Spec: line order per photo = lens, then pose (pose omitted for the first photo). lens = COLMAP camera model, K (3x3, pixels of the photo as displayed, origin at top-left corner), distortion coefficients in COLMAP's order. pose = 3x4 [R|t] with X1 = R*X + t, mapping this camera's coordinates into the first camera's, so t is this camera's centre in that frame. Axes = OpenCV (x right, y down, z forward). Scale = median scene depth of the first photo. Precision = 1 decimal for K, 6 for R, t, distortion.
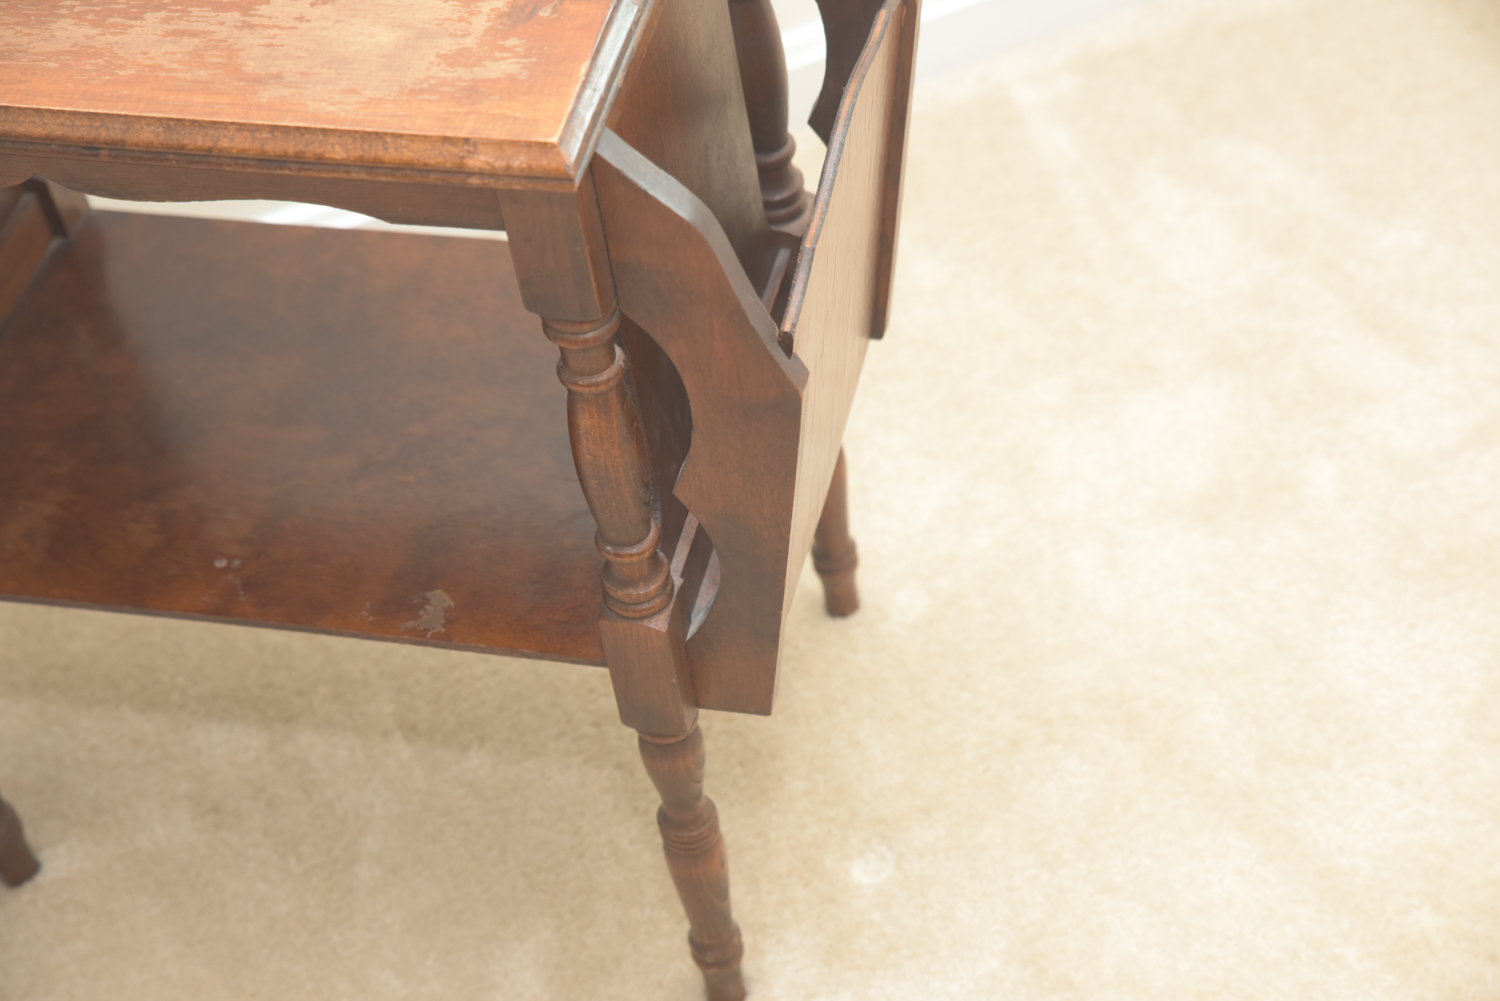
lens RADIAL K [[2677.4, 0, 742.0], [0, 2677.4, 496.3], [0, 0, 1]] dist [0.134727, 0.302601]
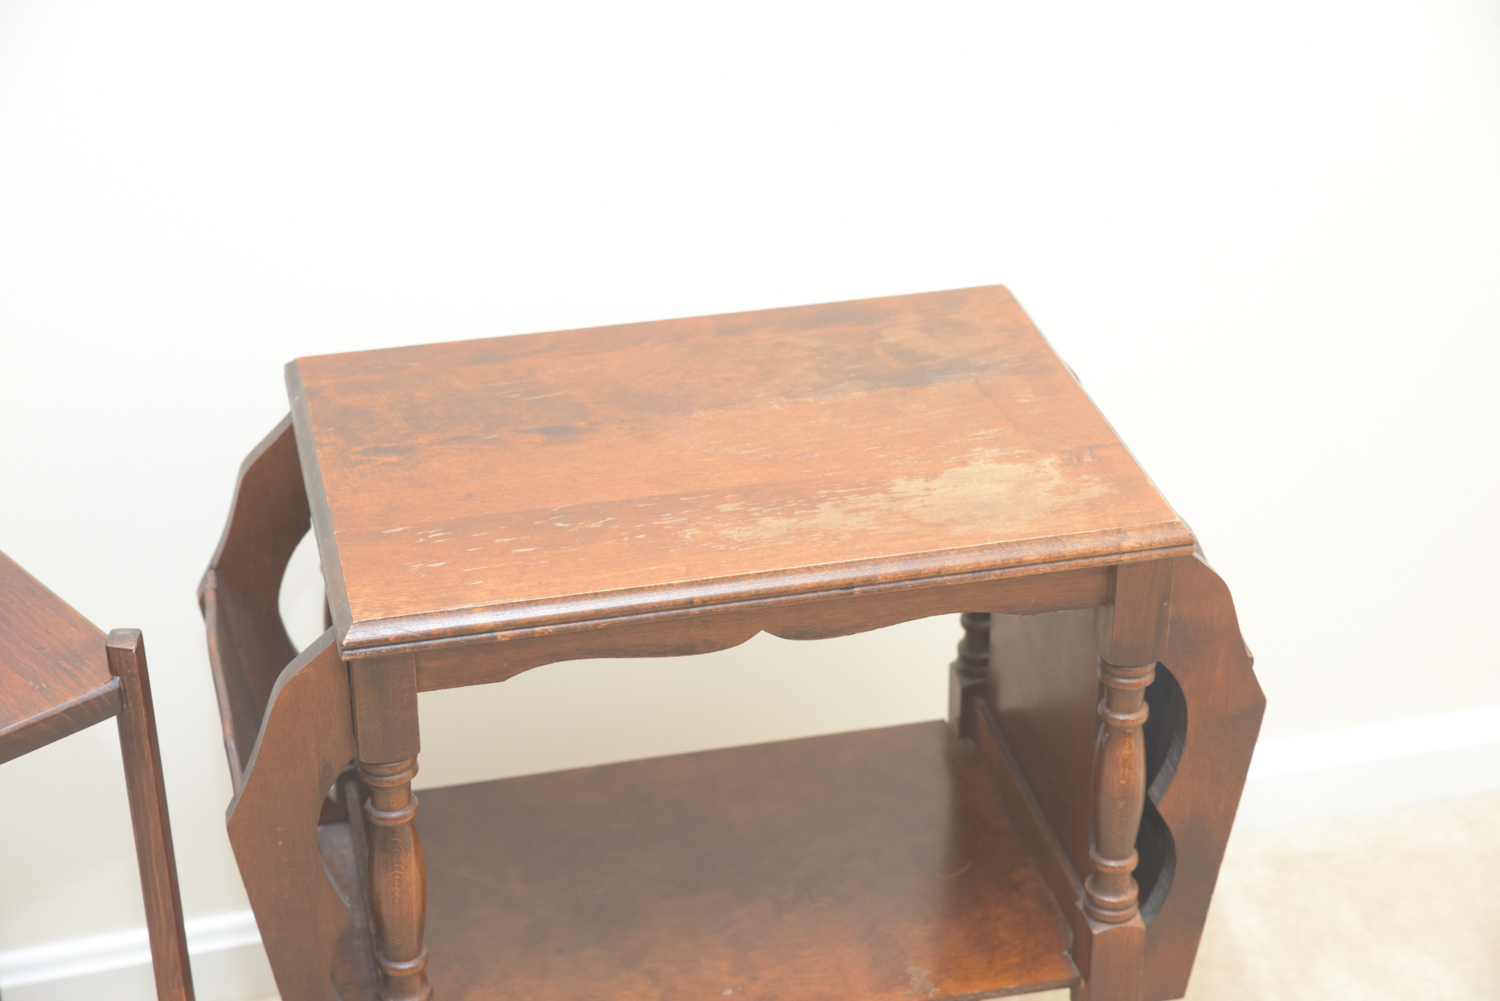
lens RADIAL K [[2677.4, 0, 742.0], [0, 2677.4, 496.3], [0, 0, 1]] dist [0.134727, 0.302601]
pose [[0.883163, -0.117890, 0.454010, -0.644875], [0.255205, 0.932872, -0.254204, 0.114875], [-0.393565, 0.340369, 0.853965, -0.113672]]
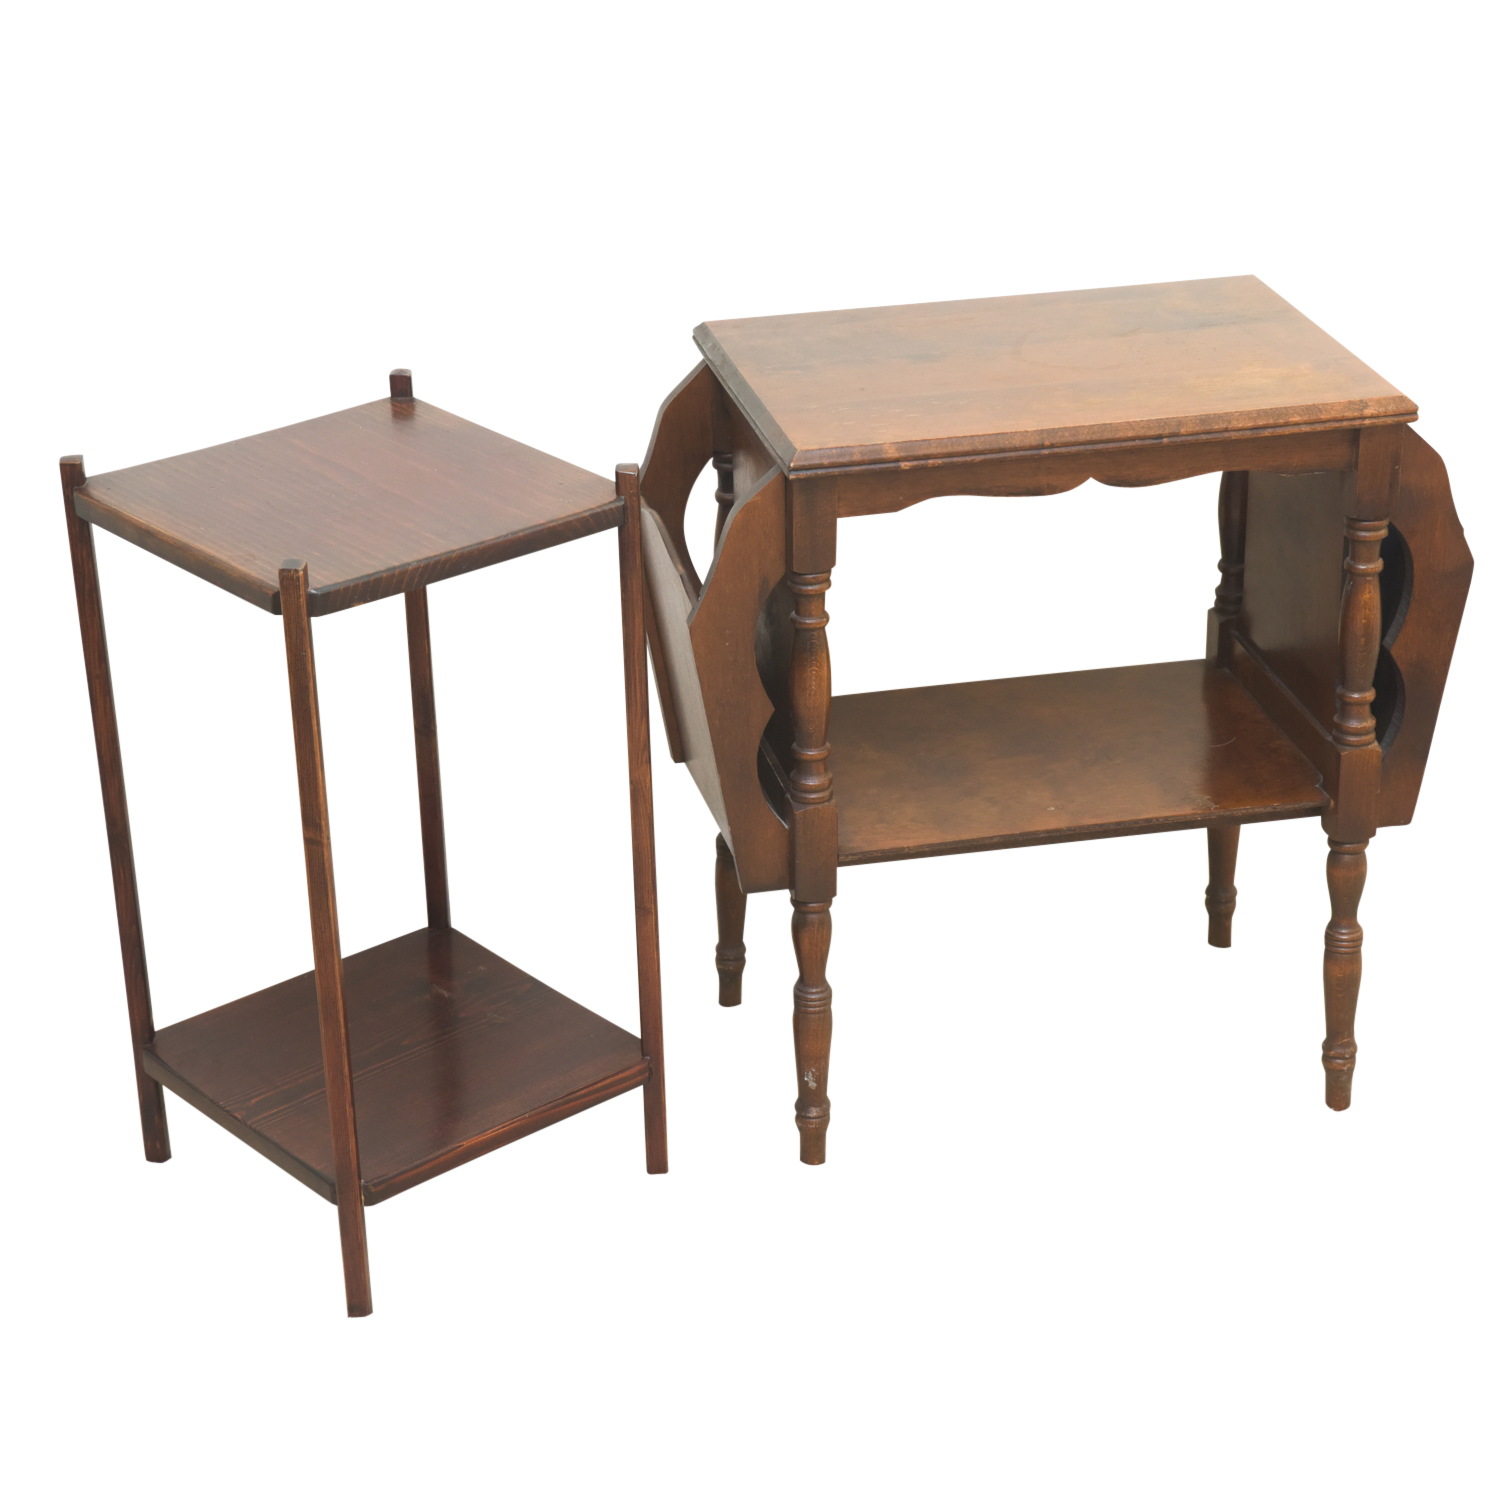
lens RADIAL K [[3263.6, 0, 770.6], [0, 3263.6, 748.8], [0, 0, 1]] dist [0.126220, 0.155053]
pose [[0.885263, -0.085945, 0.457081, -1.073167], [0.261819, 0.904354, -0.337039, 0.527220], [-0.384396, 0.418040, 0.823093, -0.451079]]
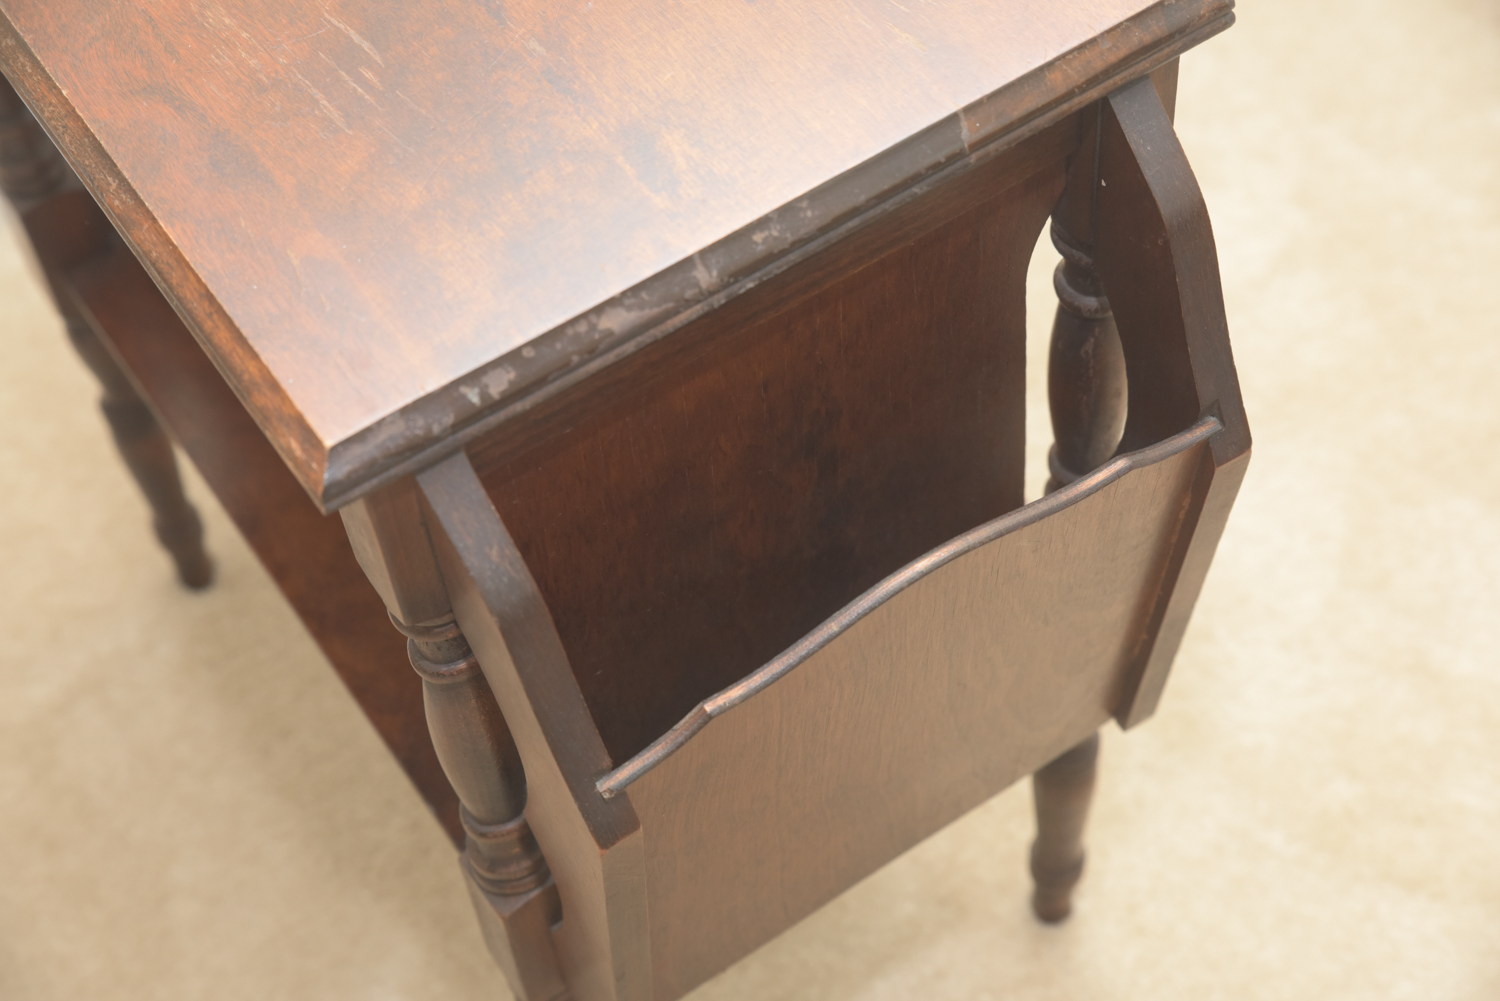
lens RADIAL K [[2584.5, 0, 750.0], [0, 2584.5, 500.5], [0, 0, 1]] dist [0.091656, 0.257892]
pose [[-0.715552, -0.442482, 0.540551, -0.617180], [0.604468, -0.004329, 0.796618, -0.605559], [-0.350149, 0.896767, 0.270563, 0.740440]]
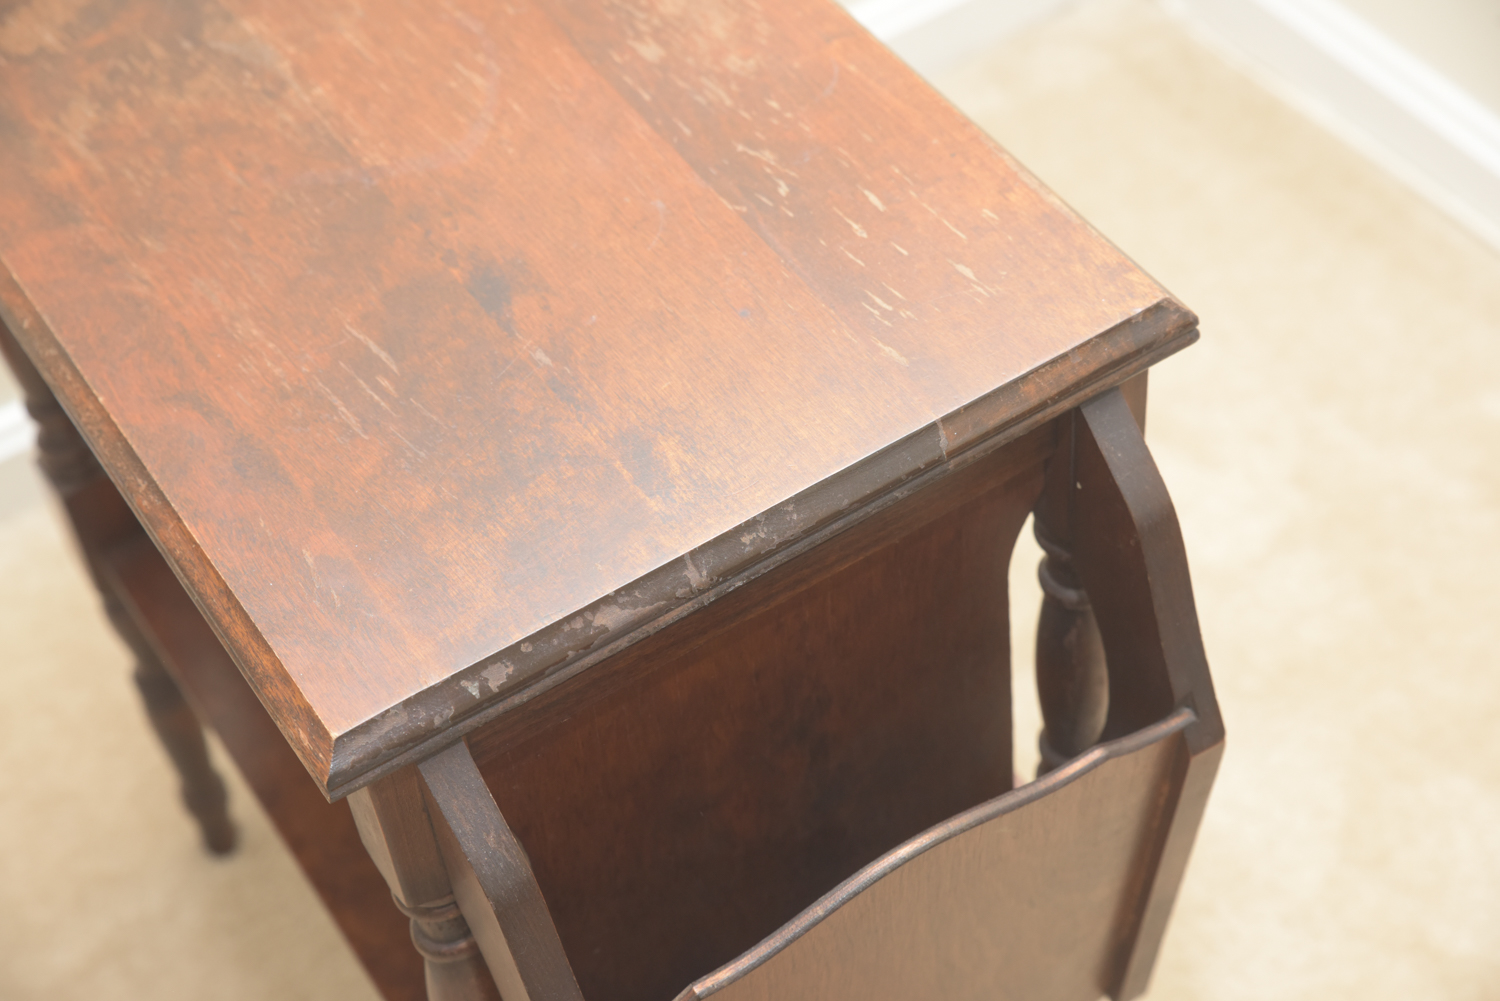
lens RADIAL K [[2584.5, 0, 750.0], [0, 2584.5, 500.5], [0, 0, 1]] dist [0.091656, 0.257892]
pose [[-0.703399, -0.393182, 0.592148, -0.636335], [0.617495, 0.074584, 0.783031, -0.620388], [-0.352038, 0.916431, 0.190326, 0.721083]]
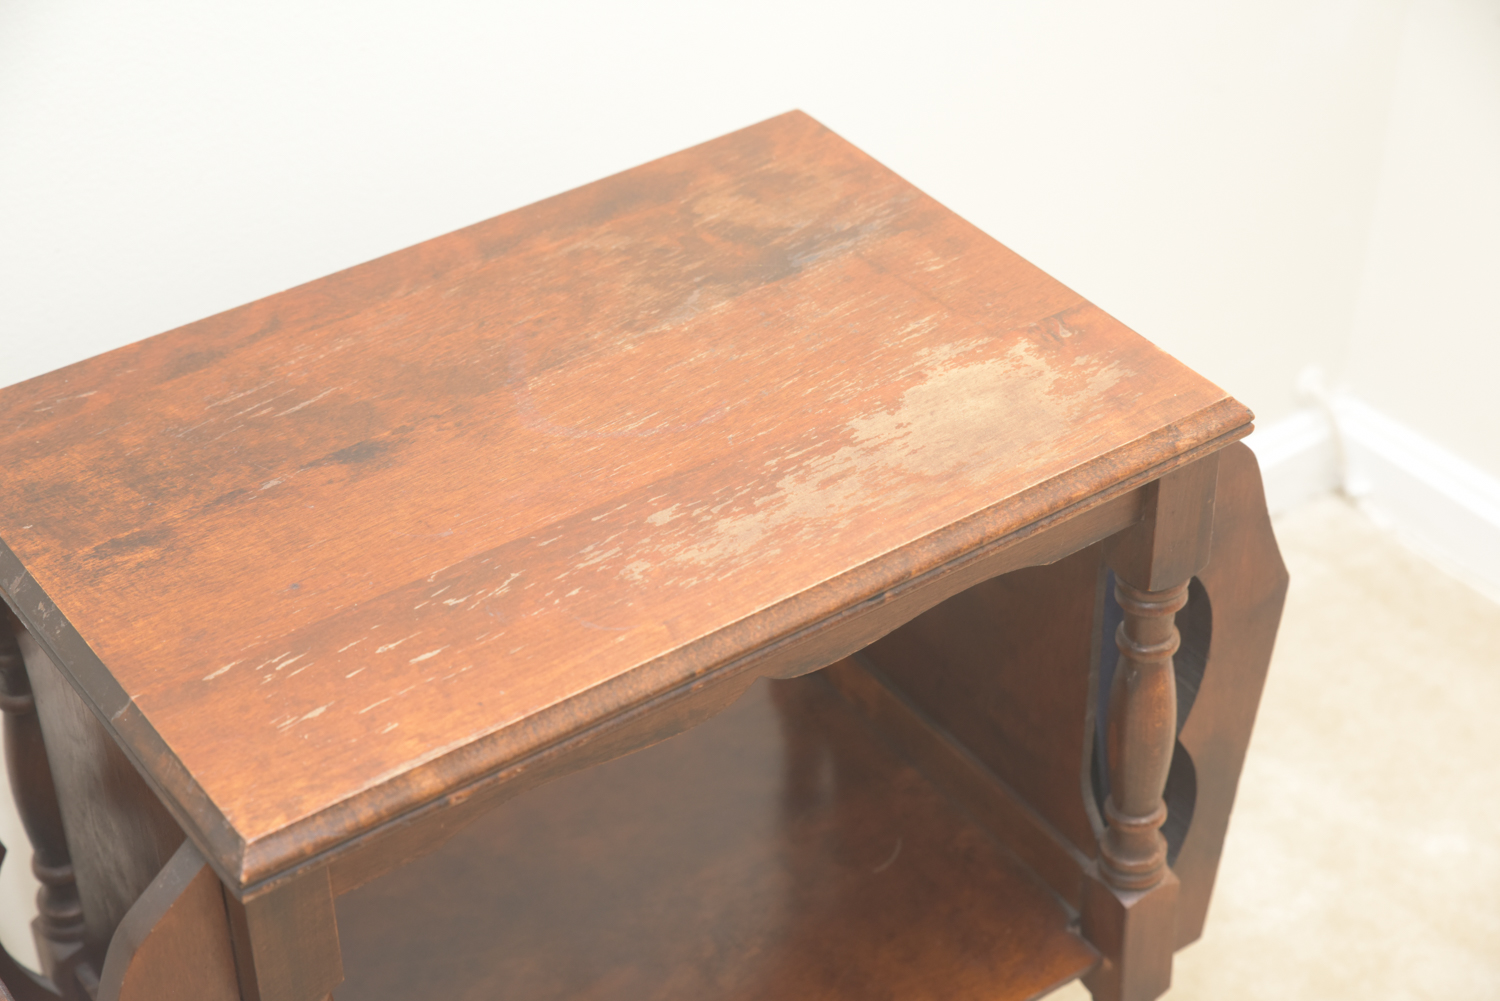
lens RADIAL K [[2677.4, 0, 742.0], [0, 2677.4, 496.3], [0, 0, 1]] dist [0.134727, 0.302601]
pose [[0.658128, -0.354544, 0.664203, -0.652453], [0.500656, 0.864964, -0.034370, -0.108225], [-0.562326, 0.355158, 0.746762, 0.201367]]
